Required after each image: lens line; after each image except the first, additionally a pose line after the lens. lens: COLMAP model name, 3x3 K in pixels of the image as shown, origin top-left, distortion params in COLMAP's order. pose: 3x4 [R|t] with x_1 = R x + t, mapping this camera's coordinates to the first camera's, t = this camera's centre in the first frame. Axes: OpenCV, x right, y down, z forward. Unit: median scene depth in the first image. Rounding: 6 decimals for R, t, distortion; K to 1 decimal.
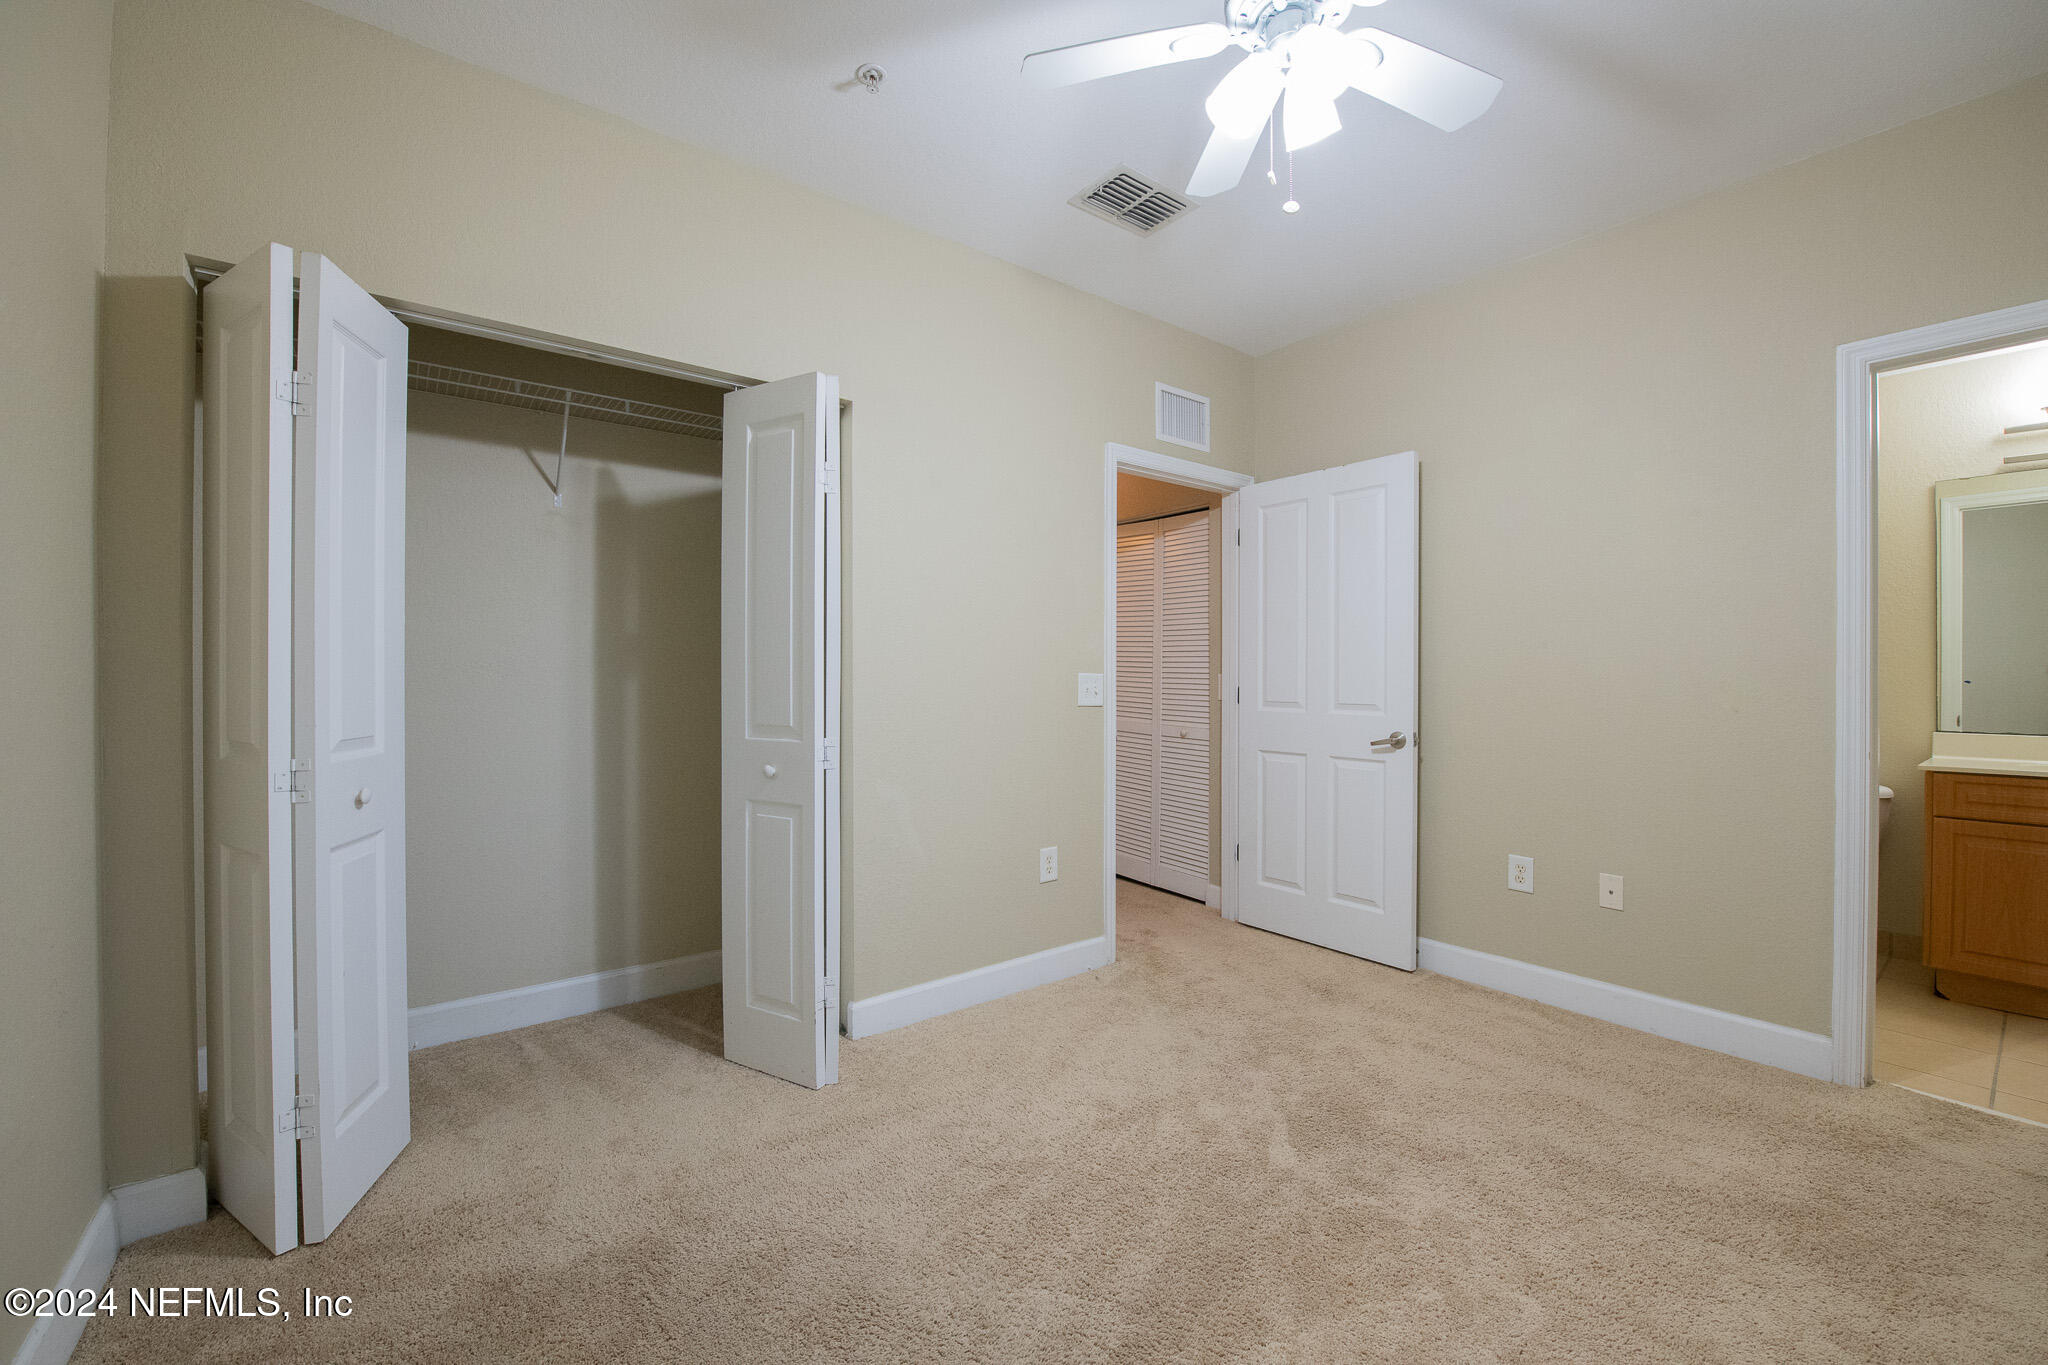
lens RADIAL K [[832.4, 0, 1029.4], [0, 832.4, 680.7], [0, 0, 1]] dist [-0.021701, -0.000358]
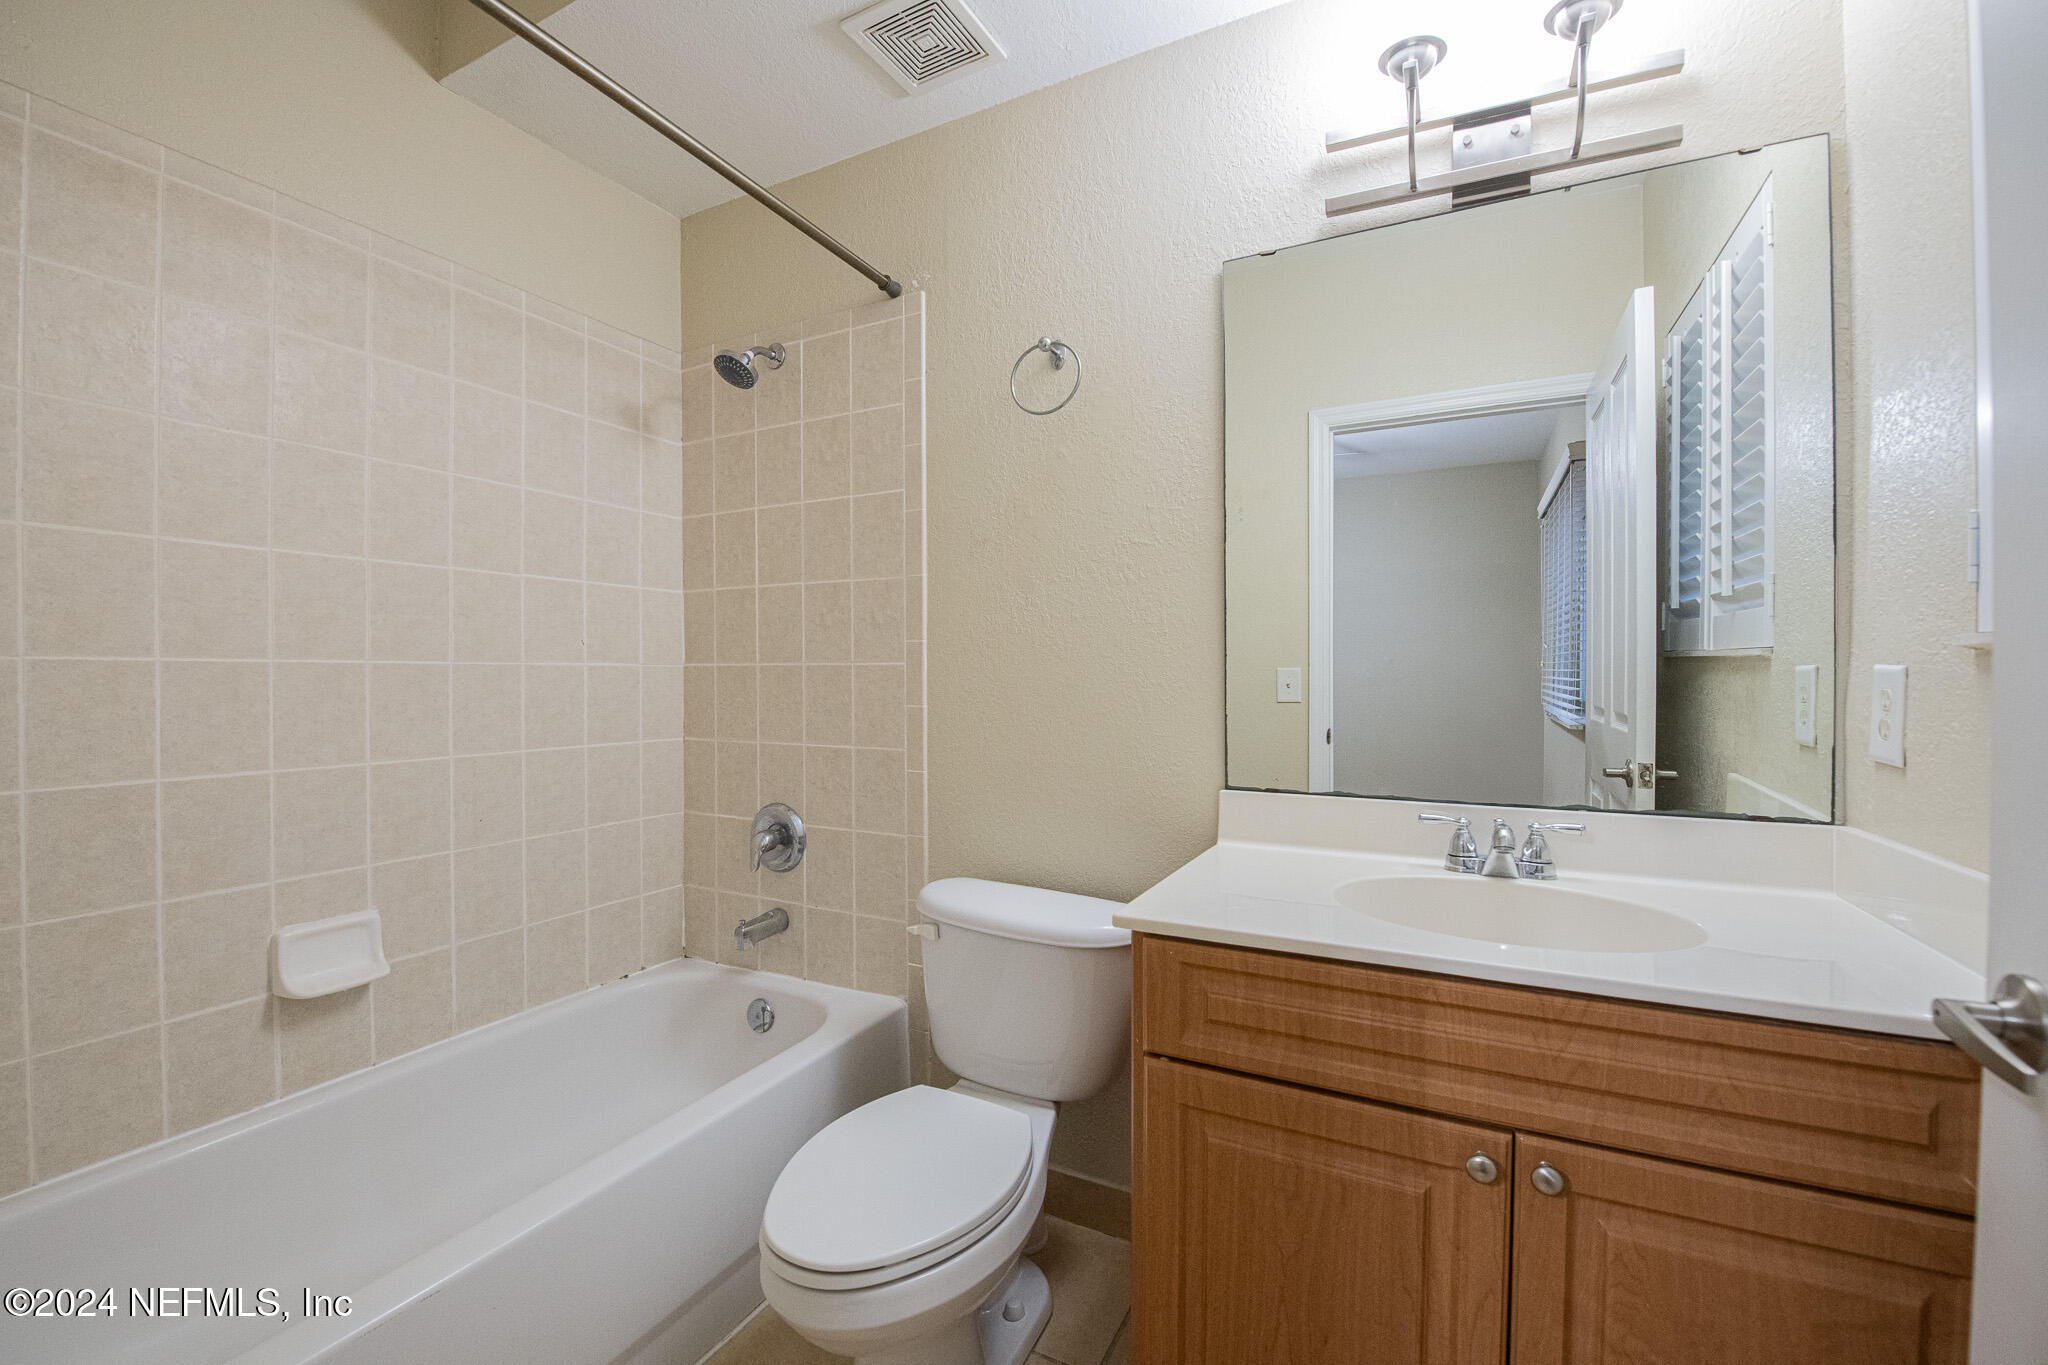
lens RADIAL K [[832.4, 0, 1026.7], [0, 832.4, 679.0], [0, 0, 1]] dist [-0.021701, -0.000358]
pose [[0.910226, -0.005430, 0.414077, 0.614844], [0.003467, 0.999979, 0.005491, -0.003123], [-0.414098, -0.003562, 0.910225, 0.457249]]
